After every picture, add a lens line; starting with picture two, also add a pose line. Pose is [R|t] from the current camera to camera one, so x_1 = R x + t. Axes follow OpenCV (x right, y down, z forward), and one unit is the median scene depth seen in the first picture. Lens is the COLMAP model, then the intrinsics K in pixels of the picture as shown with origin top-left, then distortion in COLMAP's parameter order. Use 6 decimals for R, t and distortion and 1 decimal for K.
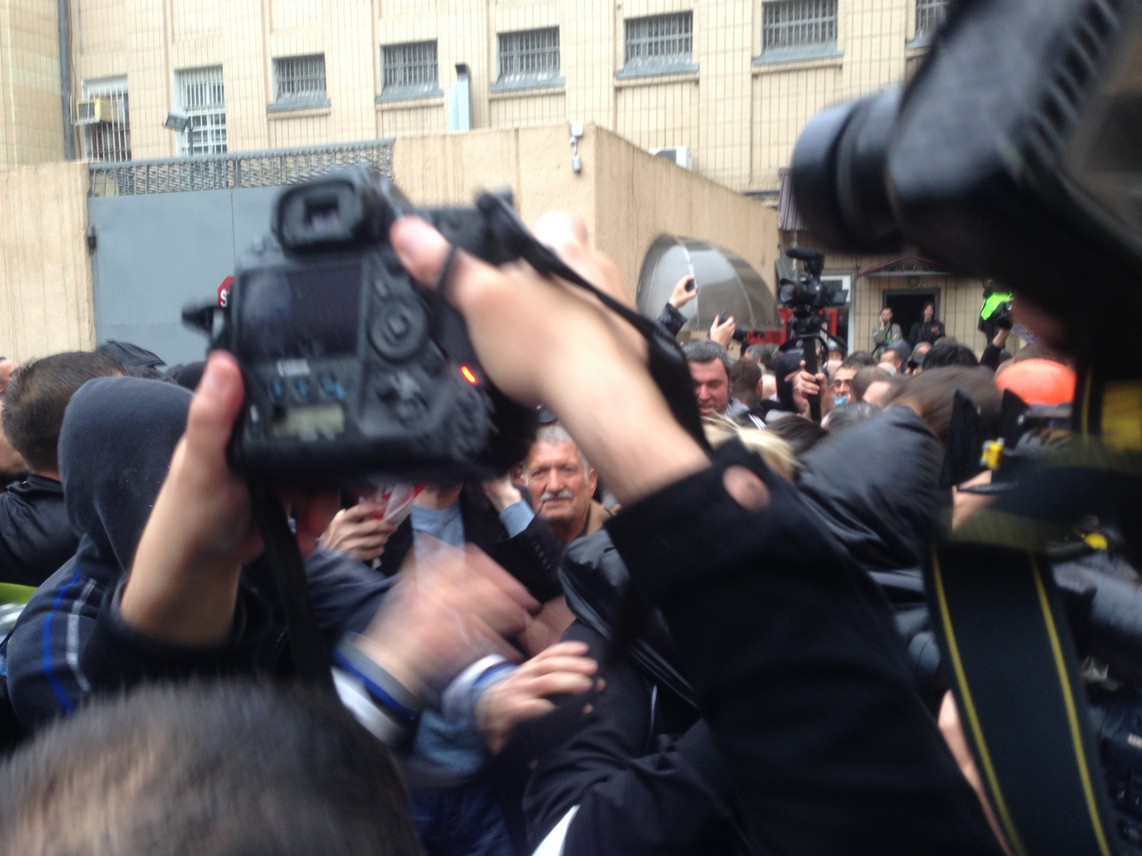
lens RADIAL K [[1041.7, 0, 571.0], [0, 1041.7, 428.0], [0, 0, 1]] dist [0.094796, -0.004337]
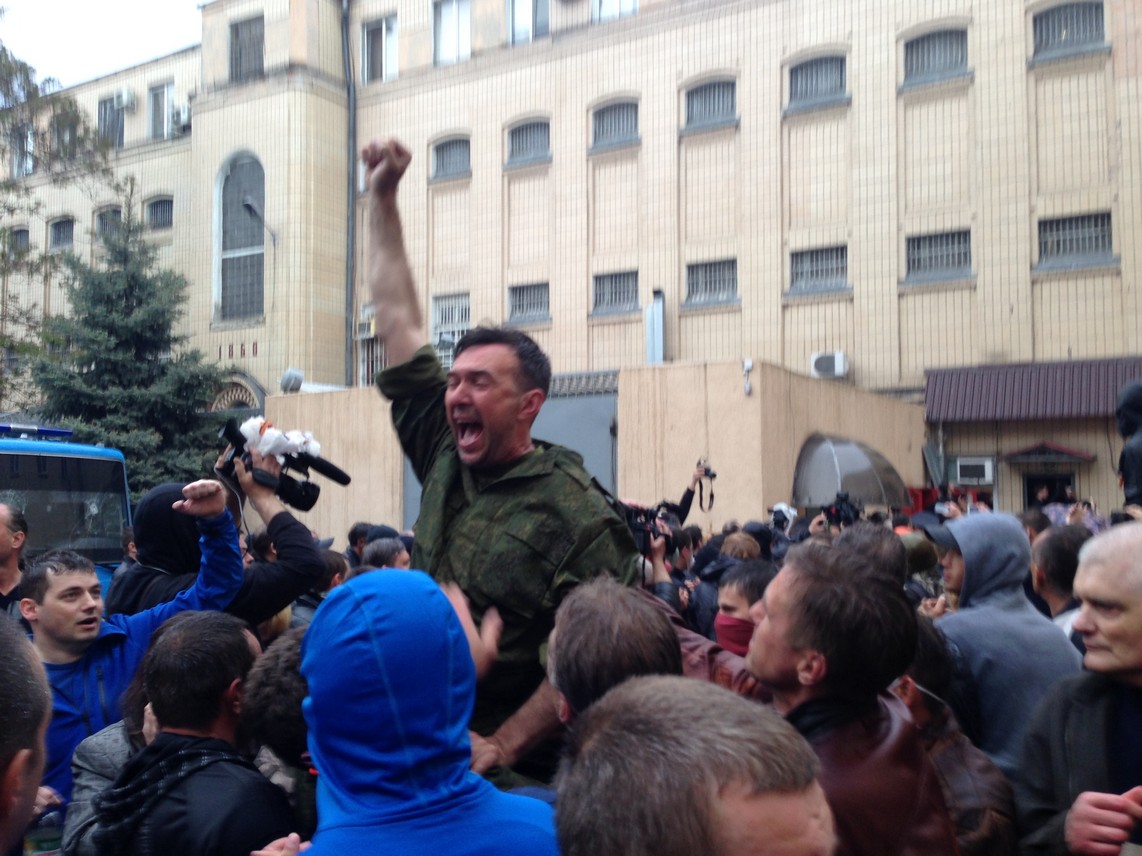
lens RADIAL K [[1041.7, 0, 571.0], [0, 1041.7, 428.0], [0, 0, 1]] dist [0.094796, -0.004337]
pose [[0.985689, -0.001825, -0.168567, 0.003841], [-0.024786, 0.987504, -0.155630, 0.013533], [0.166744, 0.157580, 0.973327, -0.199502]]
